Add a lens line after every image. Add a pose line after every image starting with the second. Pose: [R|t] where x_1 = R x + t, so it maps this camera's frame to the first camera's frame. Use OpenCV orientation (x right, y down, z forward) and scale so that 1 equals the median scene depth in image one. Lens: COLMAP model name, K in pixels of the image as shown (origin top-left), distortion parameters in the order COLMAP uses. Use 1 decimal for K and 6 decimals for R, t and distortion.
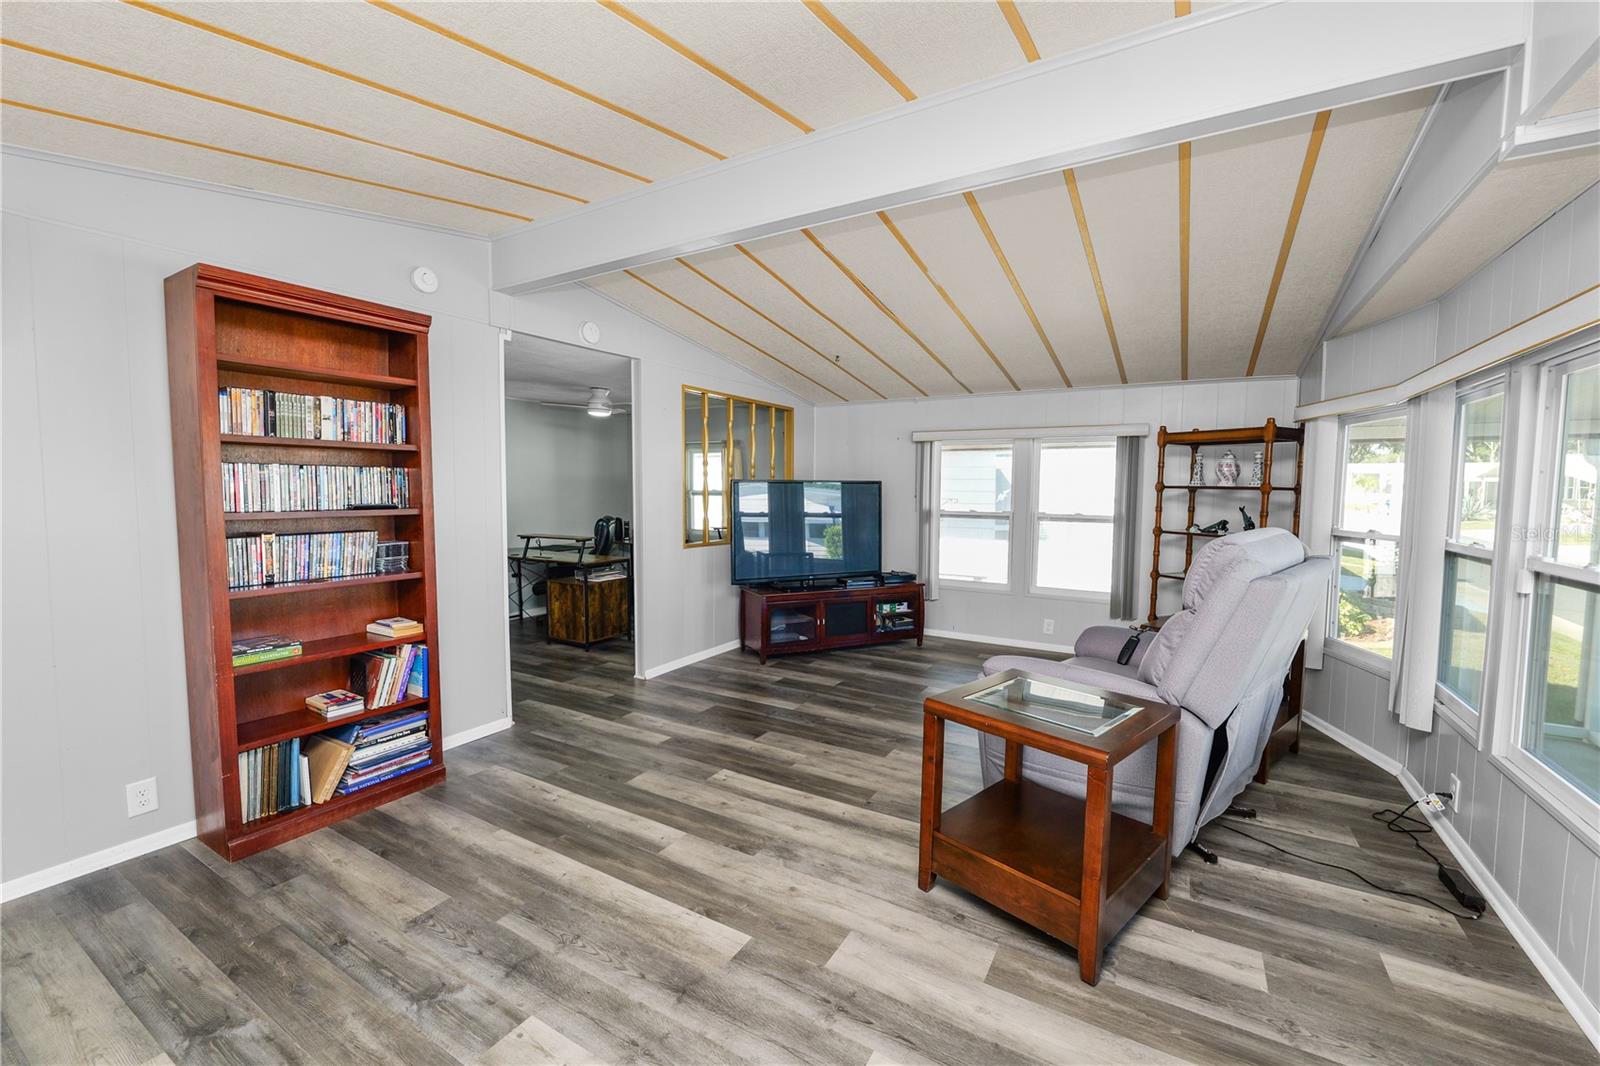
lens RADIAL K [[652.8, 0, 793.4], [0, 652.8, 529.6], [0, 0, 1]] dist [-0.012709, 0.001634]
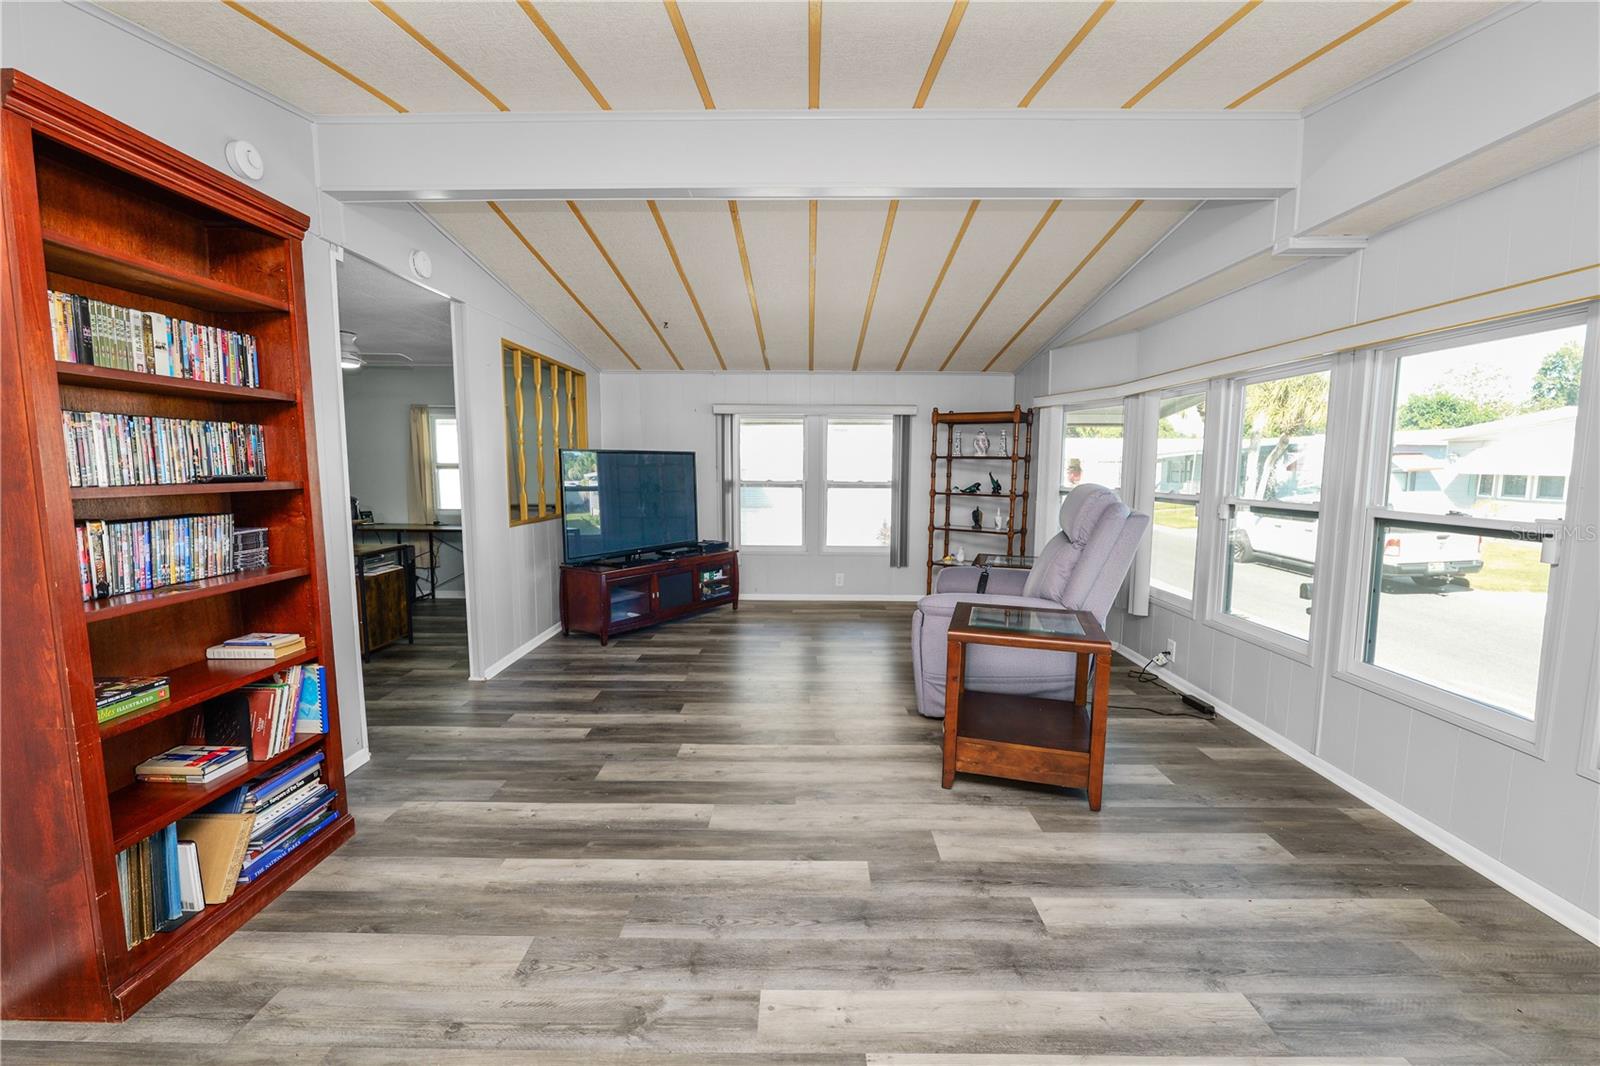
lens RADIAL K [[652.8, 0, 798.1], [0, 652.8, 533.7], [0, 0, 1]] dist [-0.012709, 0.001634]
pose [[0.863747, -0.056824, 0.500712, -0.283088], [0.035151, 0.997996, 0.052623, 0.005201], [-0.502699, -0.027852, 0.864013, 0.051120]]
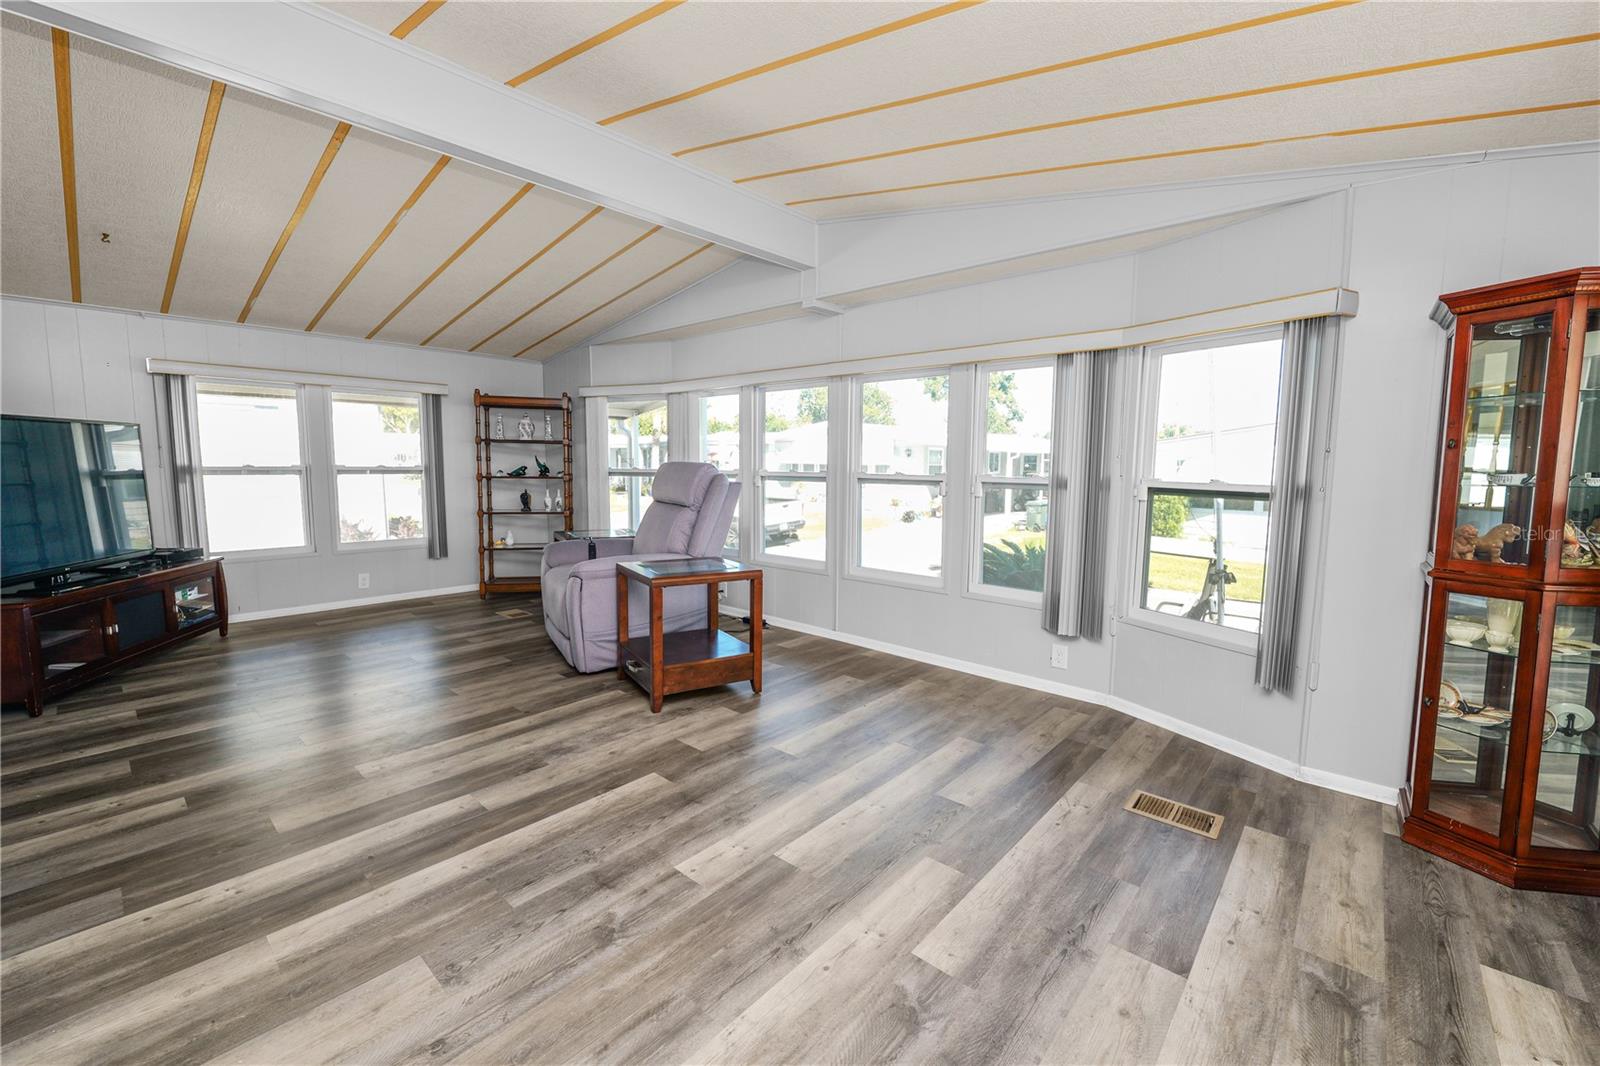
lens RADIAL K [[652.8, 0, 796.9], [0, 652.8, 530.4], [0, 0, 1]] dist [-0.012709, 0.001634]
pose [[0.191633, -0.108770, 0.975421, -0.506314], [0.057621, 0.993373, 0.099451, 0.014652], [-0.979774, 0.037147, 0.196630, 0.185377]]
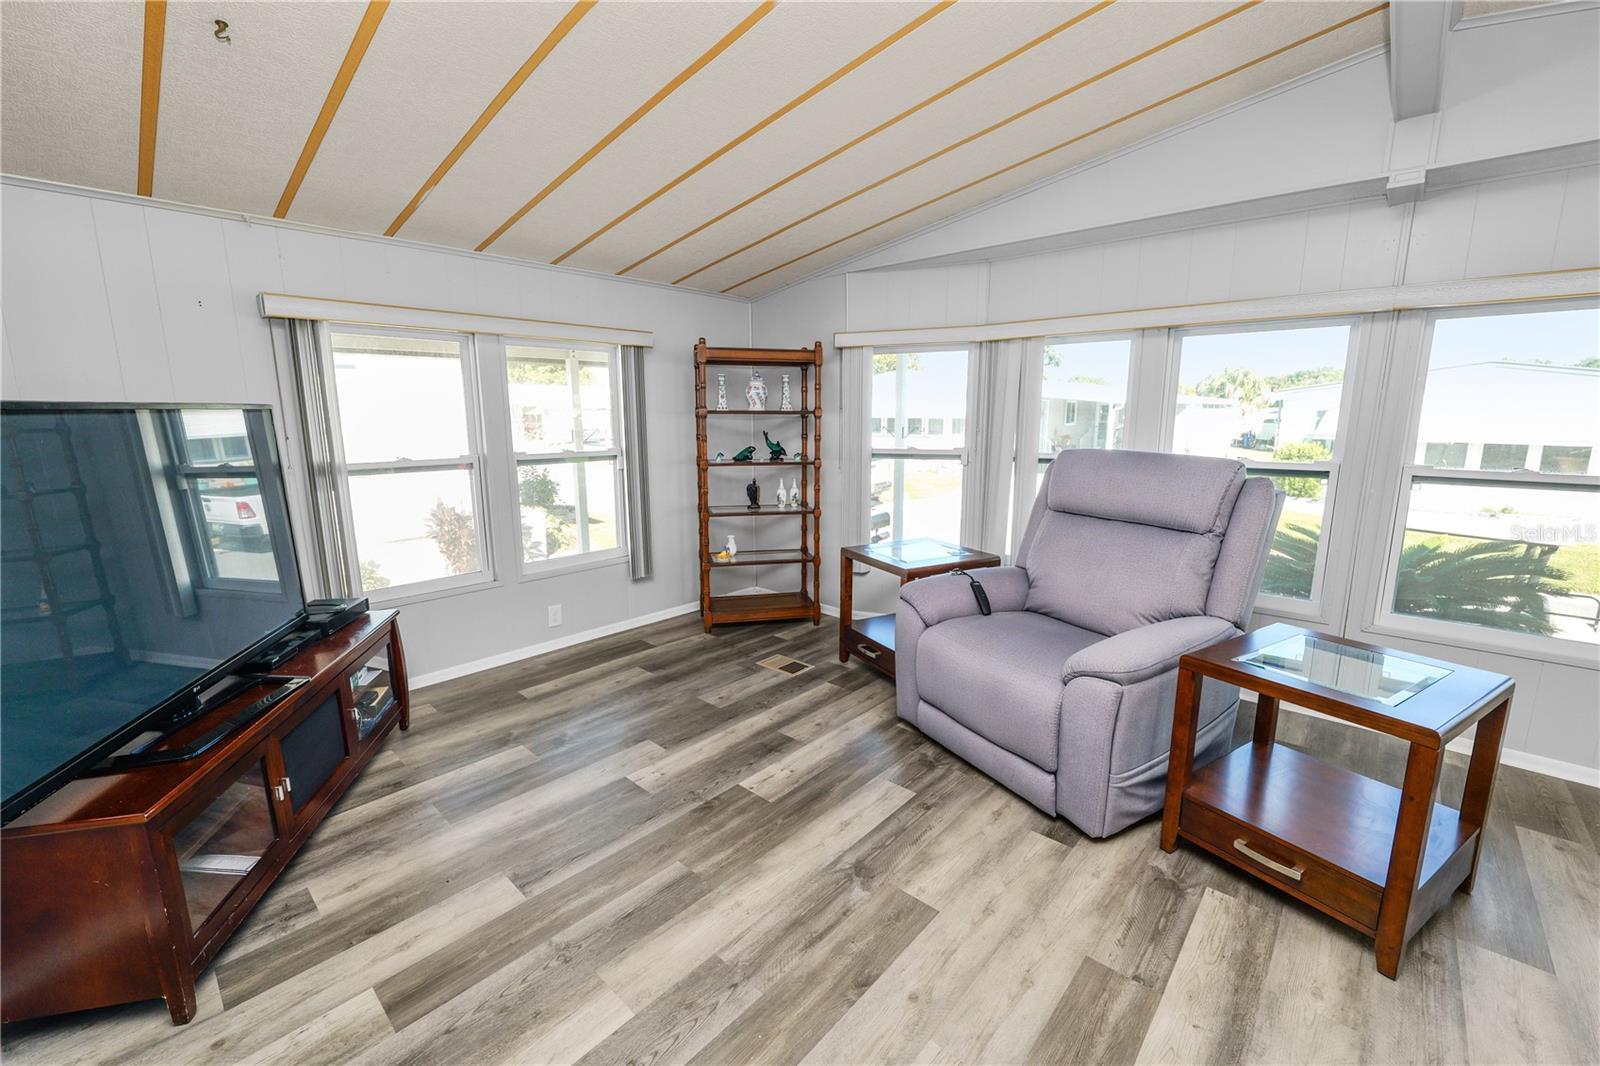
lens RADIAL K [[652.8, 0, 798.8], [0, 652.8, 525.5], [0, 0, 1]] dist [-0.012709, 0.001634]
pose [[0.201605, -0.178419, 0.963079, -0.249520], [0.071030, 0.983343, 0.167304, -0.052514], [-0.976888, 0.034678, 0.210920, 0.687248]]
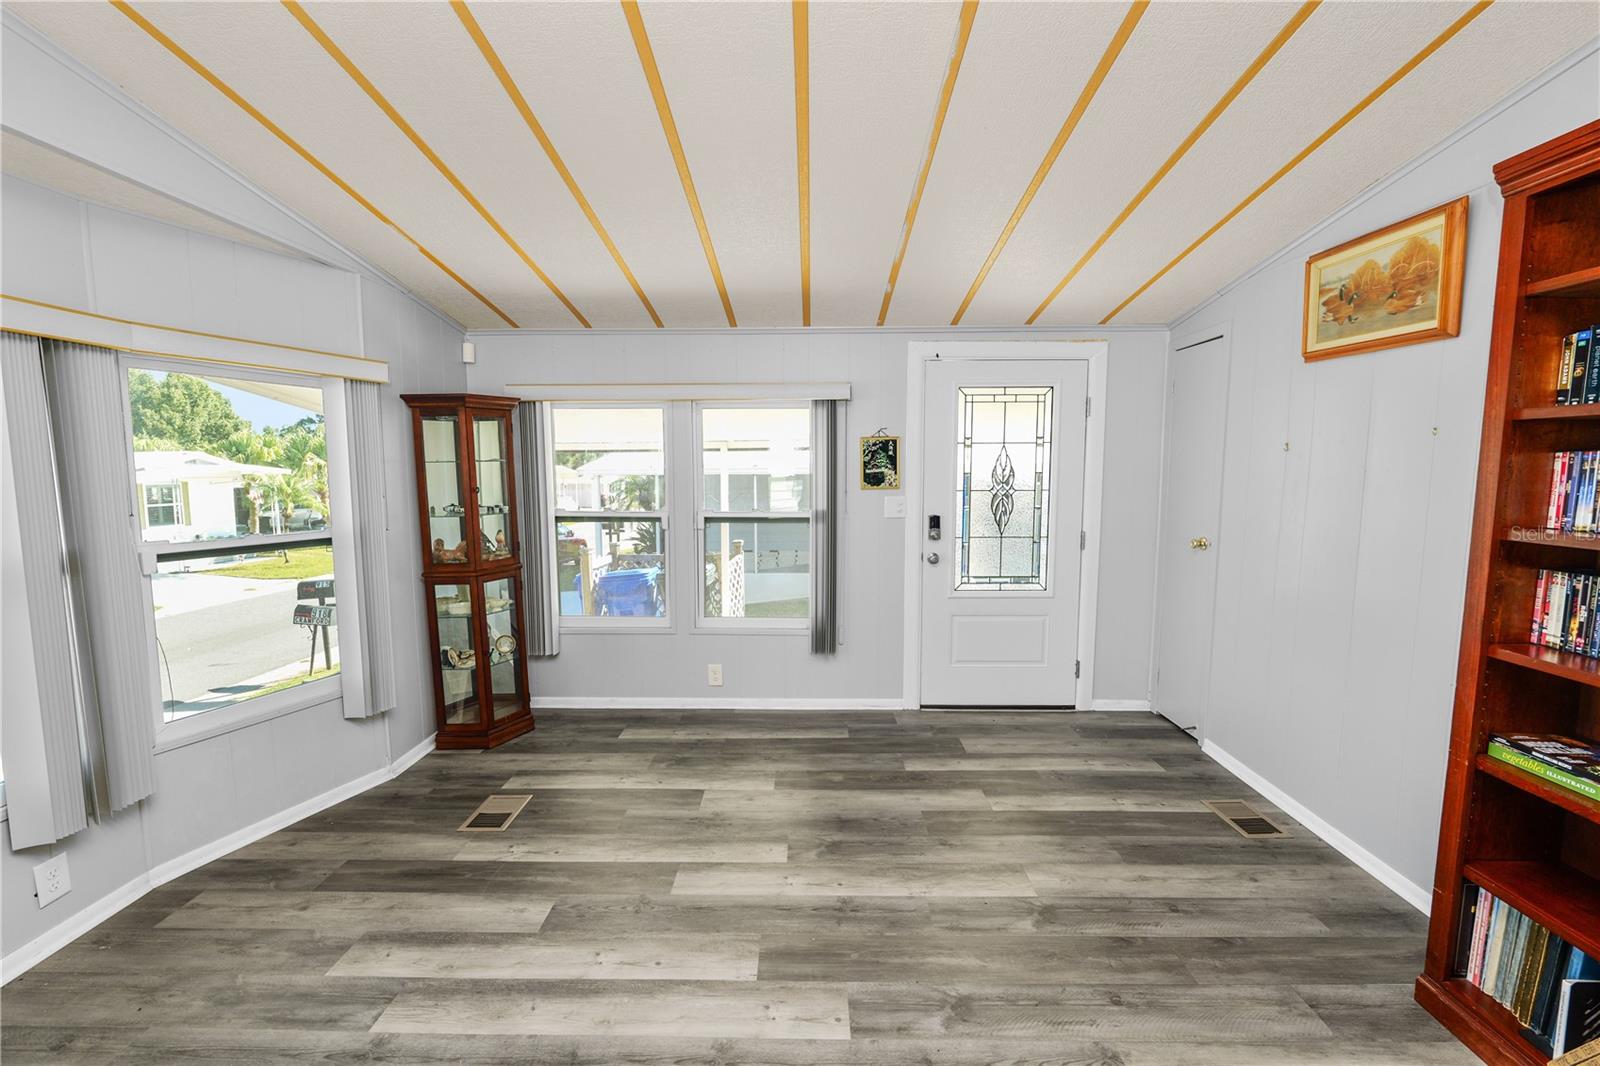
lens RADIAL K [[652.8, 0, 802.0], [0, 652.8, 533.5], [0, 0, 1]] dist [-0.012709, 0.001634]
pose [[-0.864081, 0.043716, -0.501451, 0.037094], [-0.039391, 0.987293, 0.153949, -0.046140], [0.501810, 0.152777, -0.851379, 0.584481]]
